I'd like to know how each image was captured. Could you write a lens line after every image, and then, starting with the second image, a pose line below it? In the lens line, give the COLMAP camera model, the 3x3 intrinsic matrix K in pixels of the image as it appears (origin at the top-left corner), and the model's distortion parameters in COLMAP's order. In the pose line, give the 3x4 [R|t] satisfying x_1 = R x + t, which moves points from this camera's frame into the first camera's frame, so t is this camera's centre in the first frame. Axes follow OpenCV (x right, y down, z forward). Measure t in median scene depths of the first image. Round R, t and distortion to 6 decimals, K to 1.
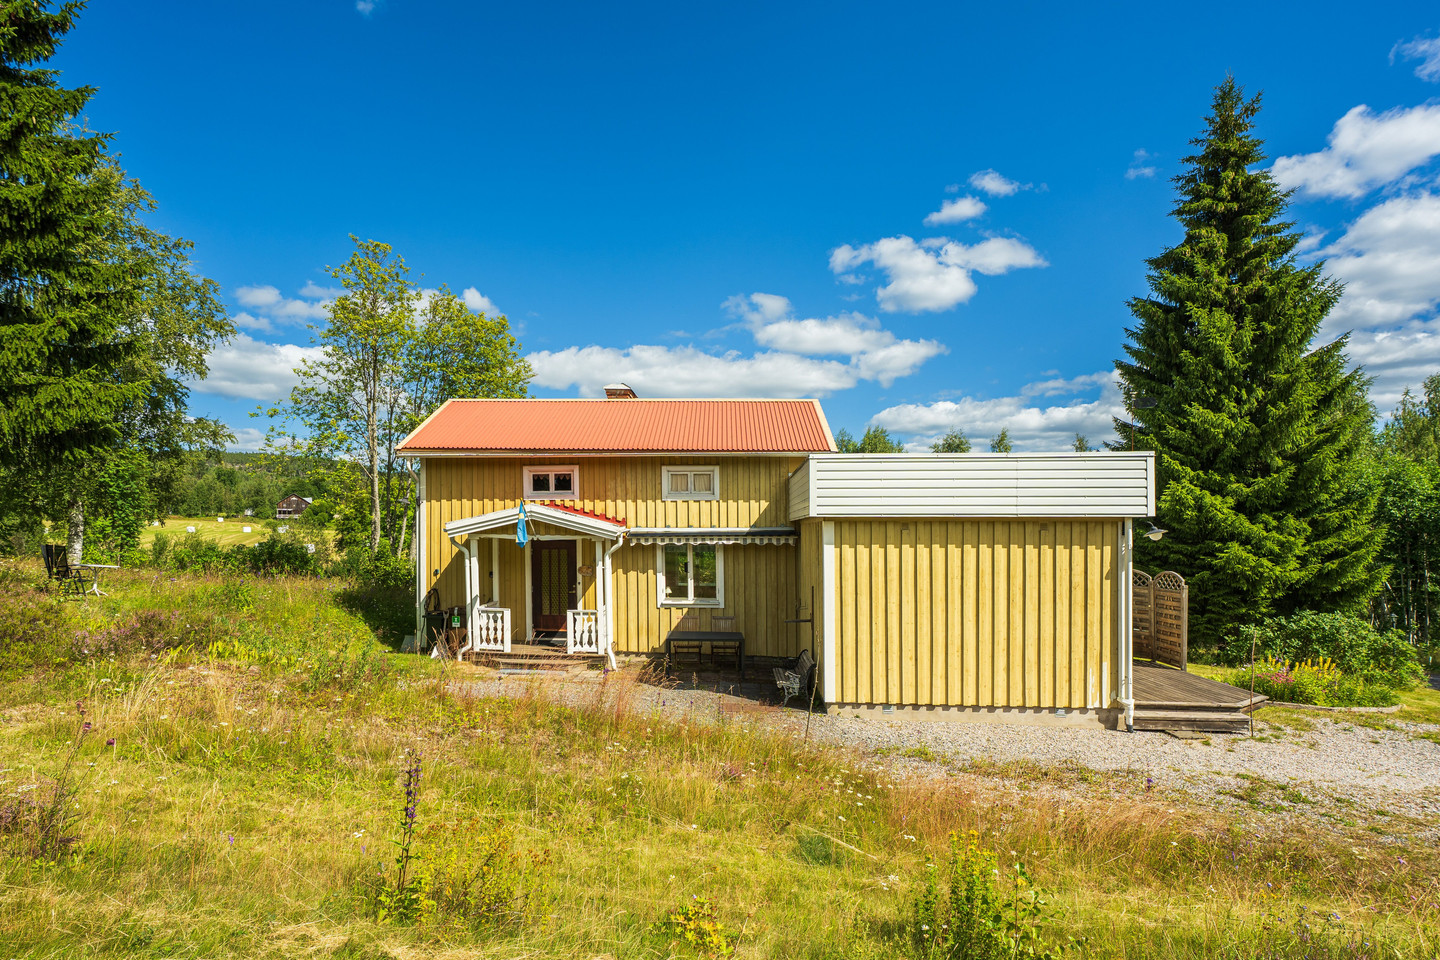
lens RADIAL K [[697.6, 0, 662.1], [0, 697.6, 545.3], [0, 0, 1]] dist [-0.010212, 0.002796]
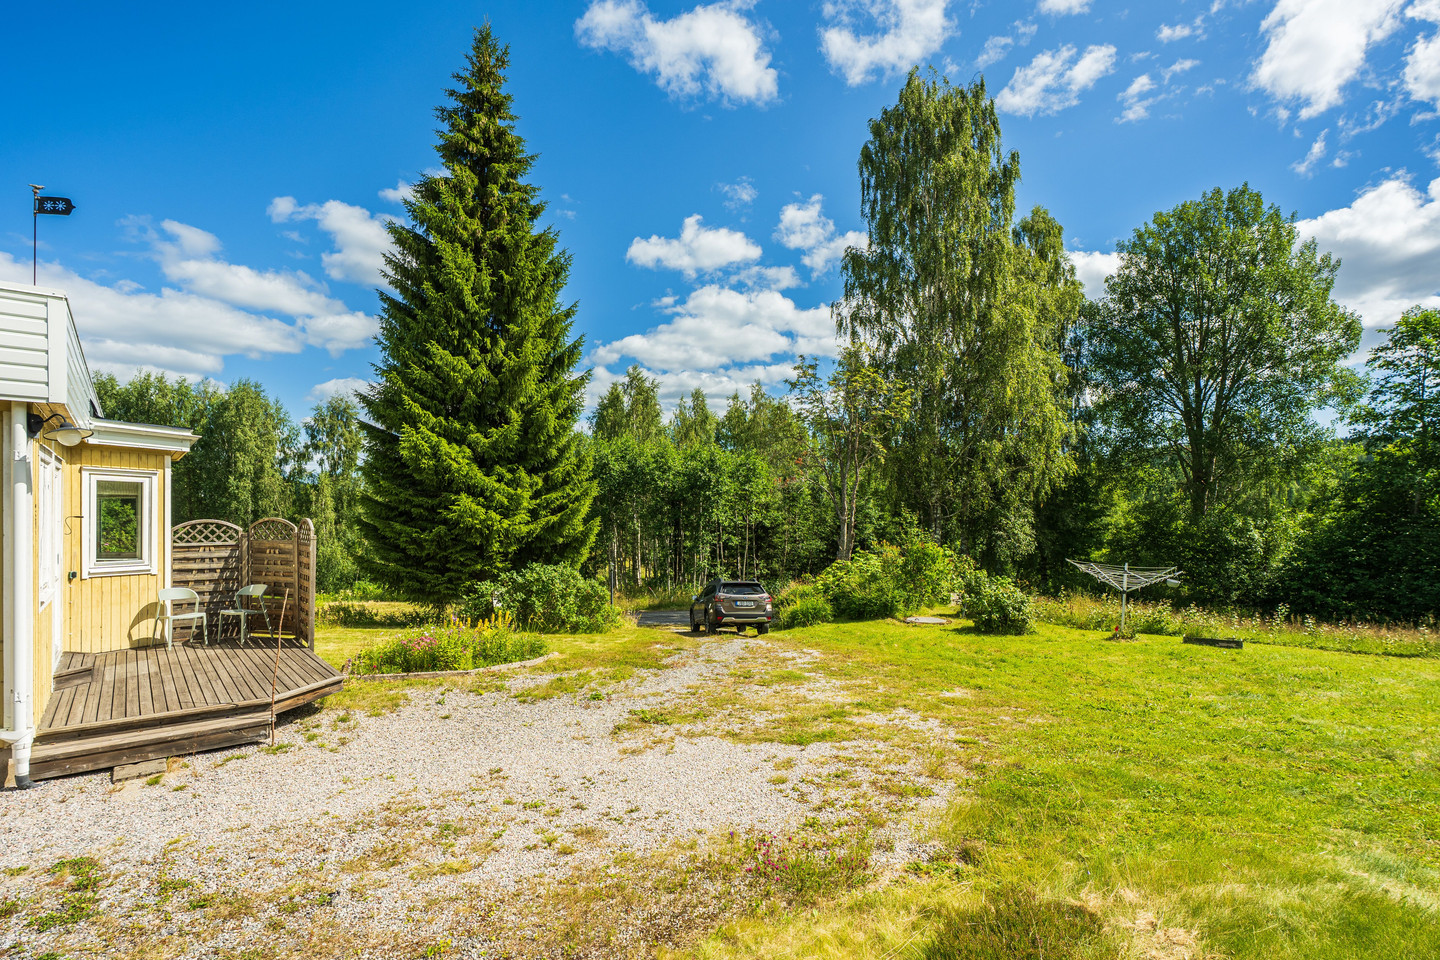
lens RADIAL K [[695.2, 0, 680.7], [0, 695.2, 514.1], [0, 0, 1]] dist [0.003774, -0.000480]
pose [[0.715998, -0.002173, 0.698098, 0.375603], [0.011570, 0.999895, -0.008753, 0.033856], [-0.698006, 0.014344, 0.715948, 0.130061]]
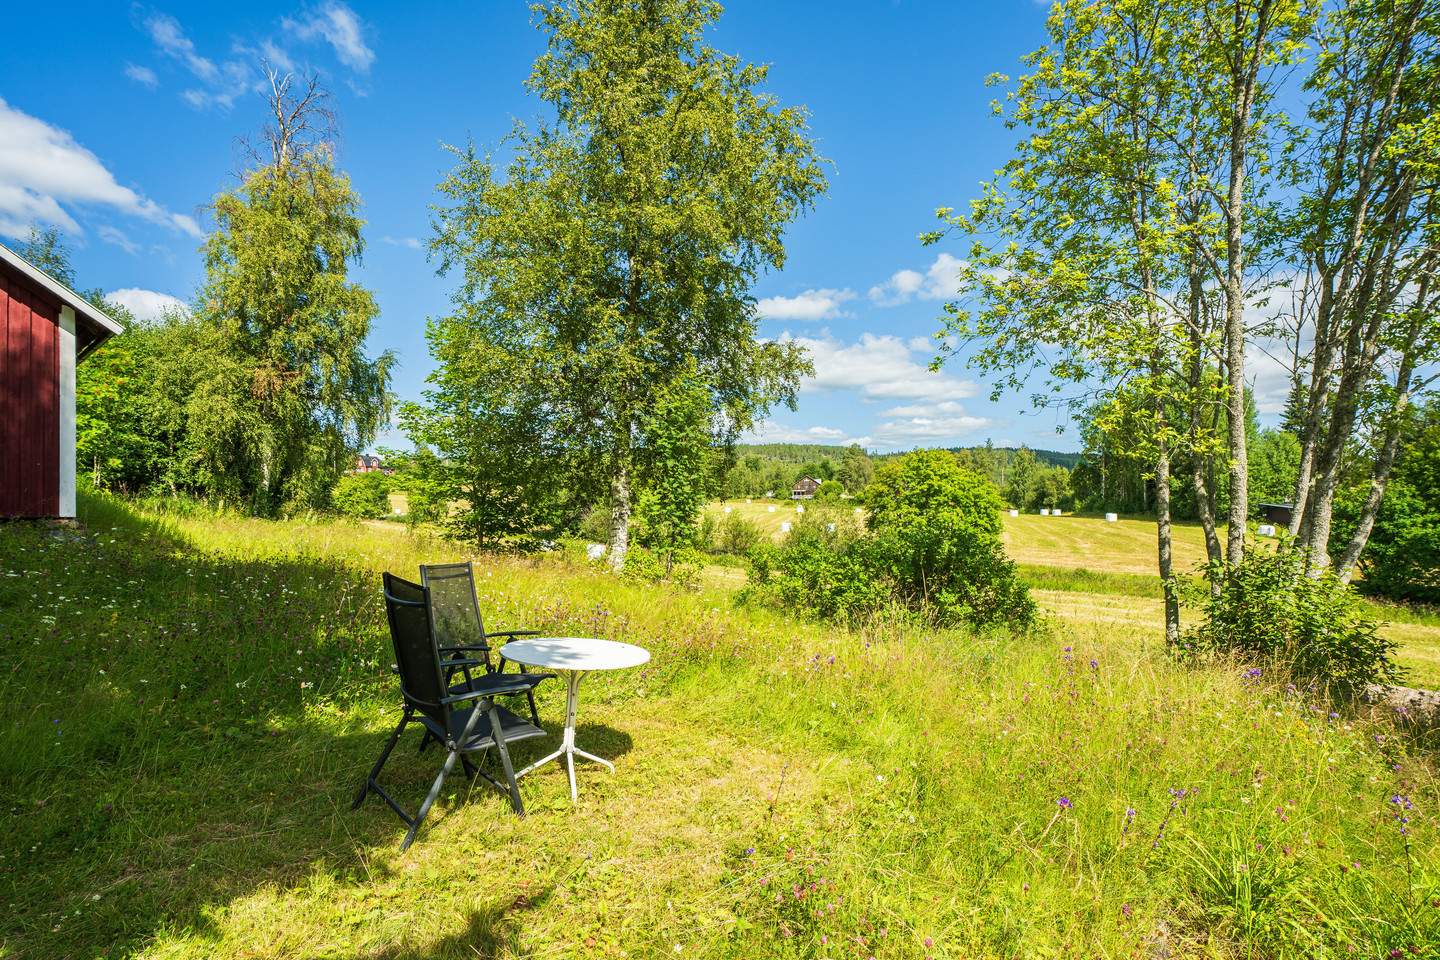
lens RADIAL K [[695.2, 0, 744.0], [0, 695.2, 476.8], [0, 0, 1]] dist [0.003774, -0.000480]
pose [[0.842635, -0.038276, -0.537123, -0.529787], [0.002653, 0.997754, -0.066939, -0.013111], [0.538479, 0.054980, 0.840843, 0.689631]]
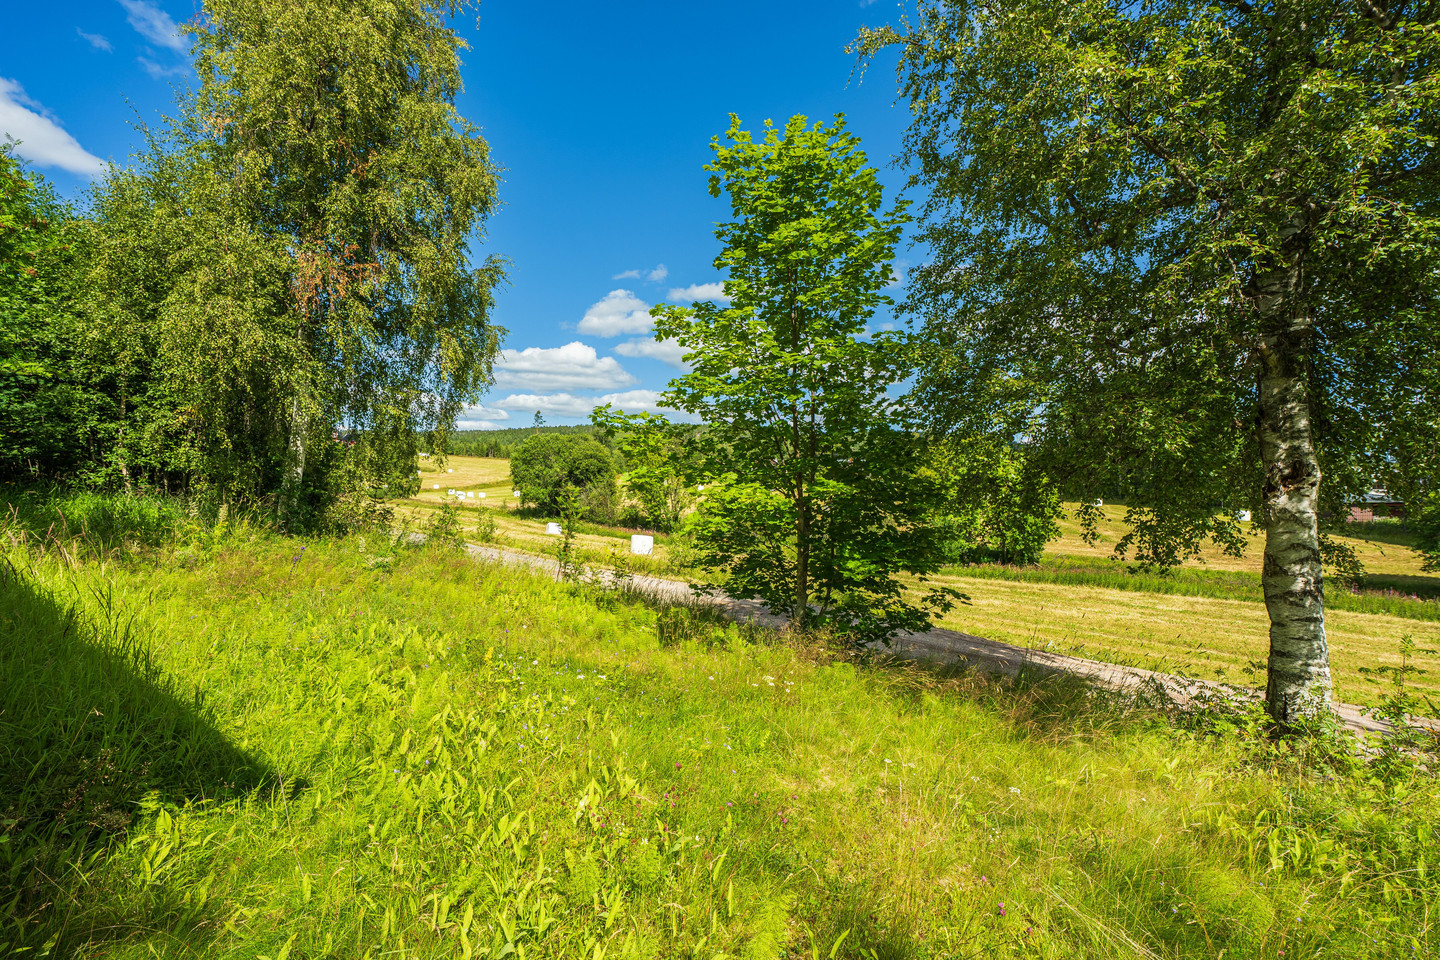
lens RADIAL K [[640.2, 0, 720.8], [0, 640.2, 457.1], [0, 0, 1]] dist [-0.000661, 0.000291]
pose [[0.876533, -0.018895, -0.480971, -1.275983], [-0.011897, 0.998074, -0.060891, -0.069563], [0.481195, 0.059095, 0.874620, 0.928906]]
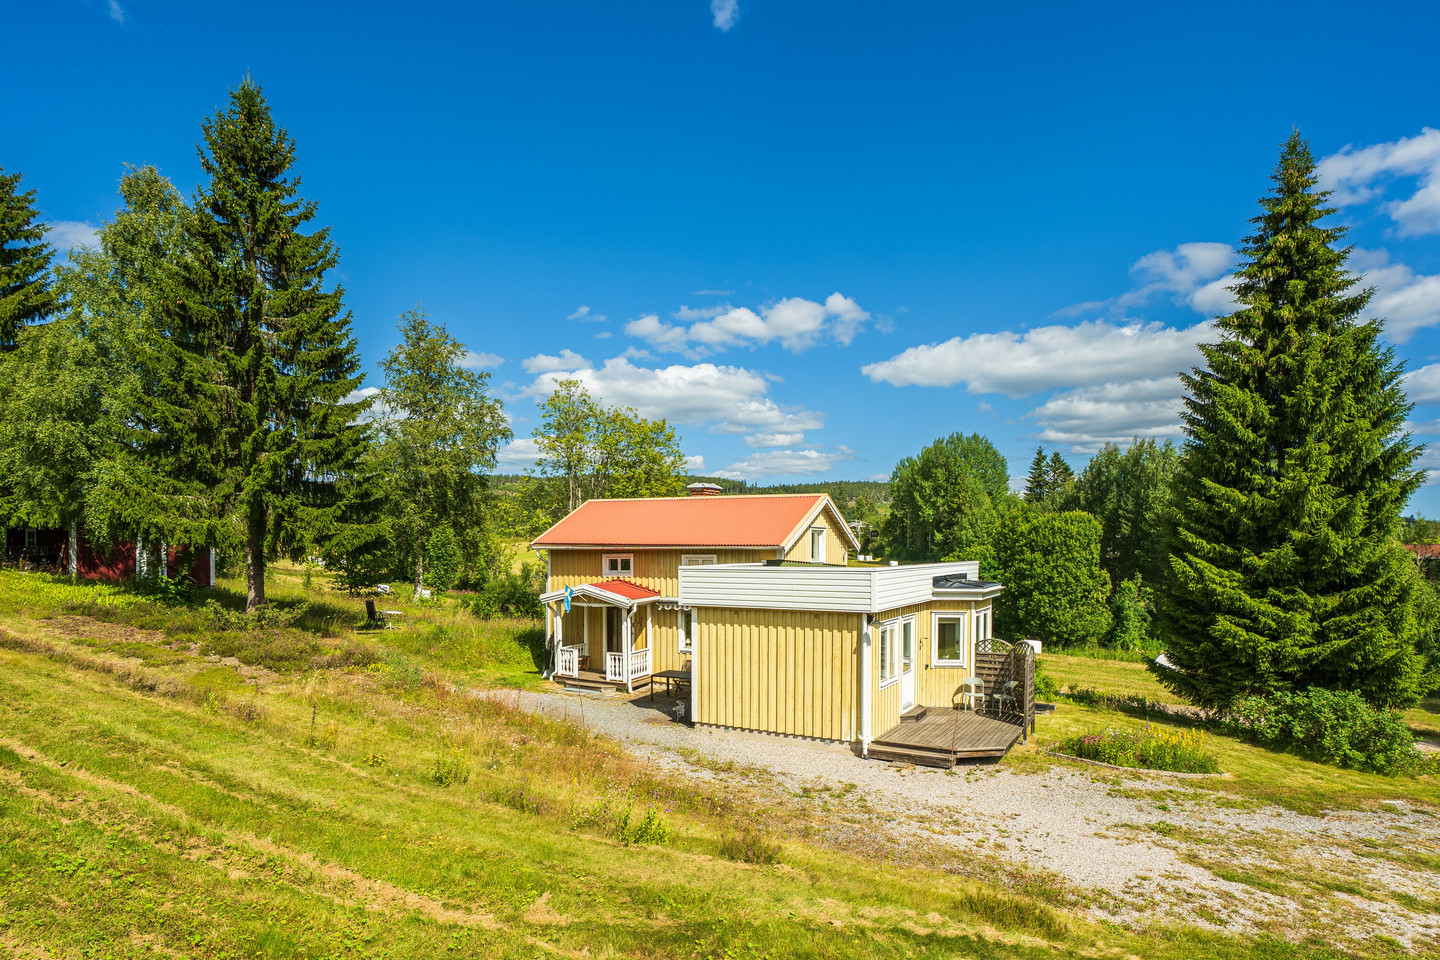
lens RADIAL K [[779.1, 0, 729.5], [0, 779.1, 542.3], [0, 0, 1]] dist [-0.022120, 0.005304]
pose [[0.911889, -0.006531, -0.410384, 0.614355], [-0.003384, 0.999720, -0.023430, -0.083147], [0.410422, 0.022754, 0.911612, -0.346804]]
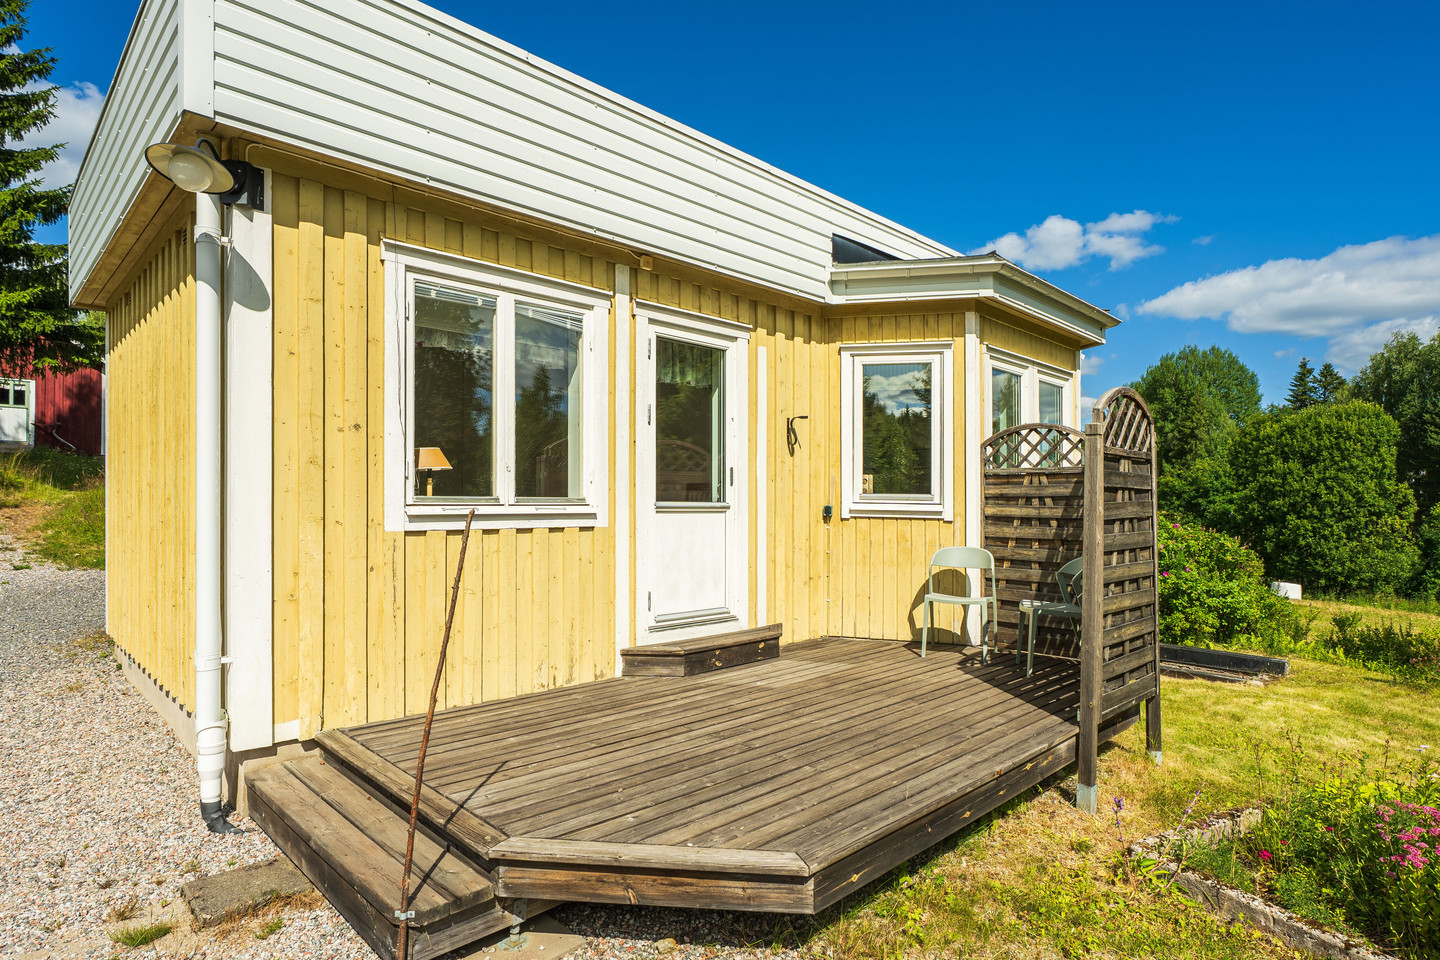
lens RADIAL K [[779.1, 0, 752.6], [0, 779.1, 469.7], [0, 0, 1]] dist [-0.022120, 0.005304]
pose [[0.784490, -0.021397, -0.619772, 0.614130], [-0.014317, 0.998513, -0.052594, 0.068896], [0.619976, 0.050132, 0.783018, 0.484626]]
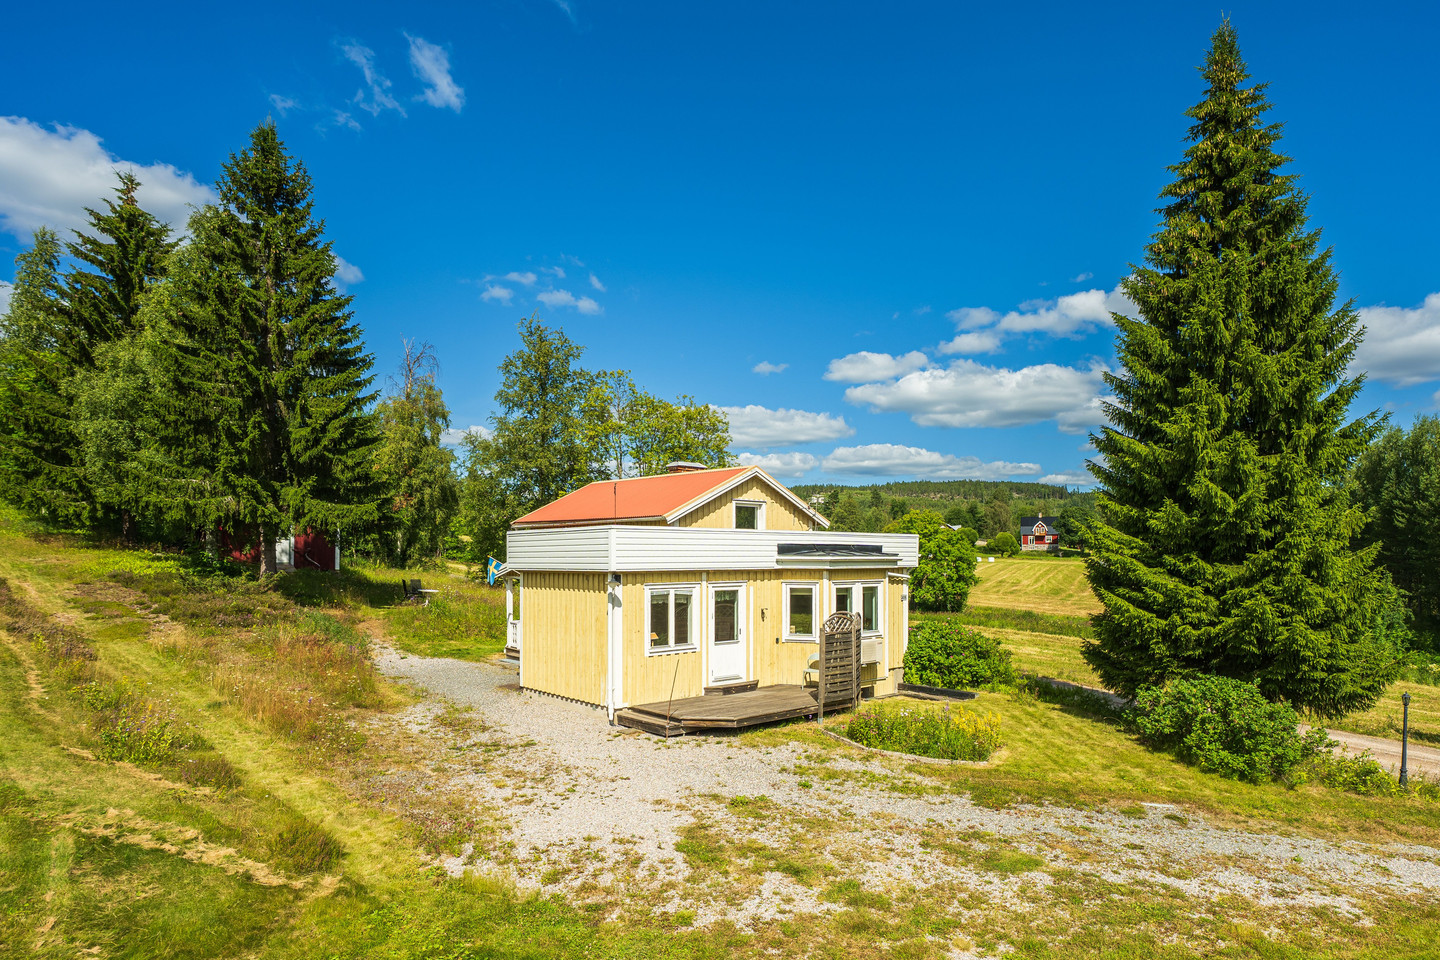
lens RADIAL K [[779.1, 0, 868.2], [0, 779.1, 504.6], [0, 0, 1]] dist [-0.022120, 0.005304]
pose [[0.806110, -0.046155, -0.589963, 1.144254], [-0.005659, 0.996307, -0.085676, -0.024214], [0.591739, 0.072403, 0.802872, 0.008850]]
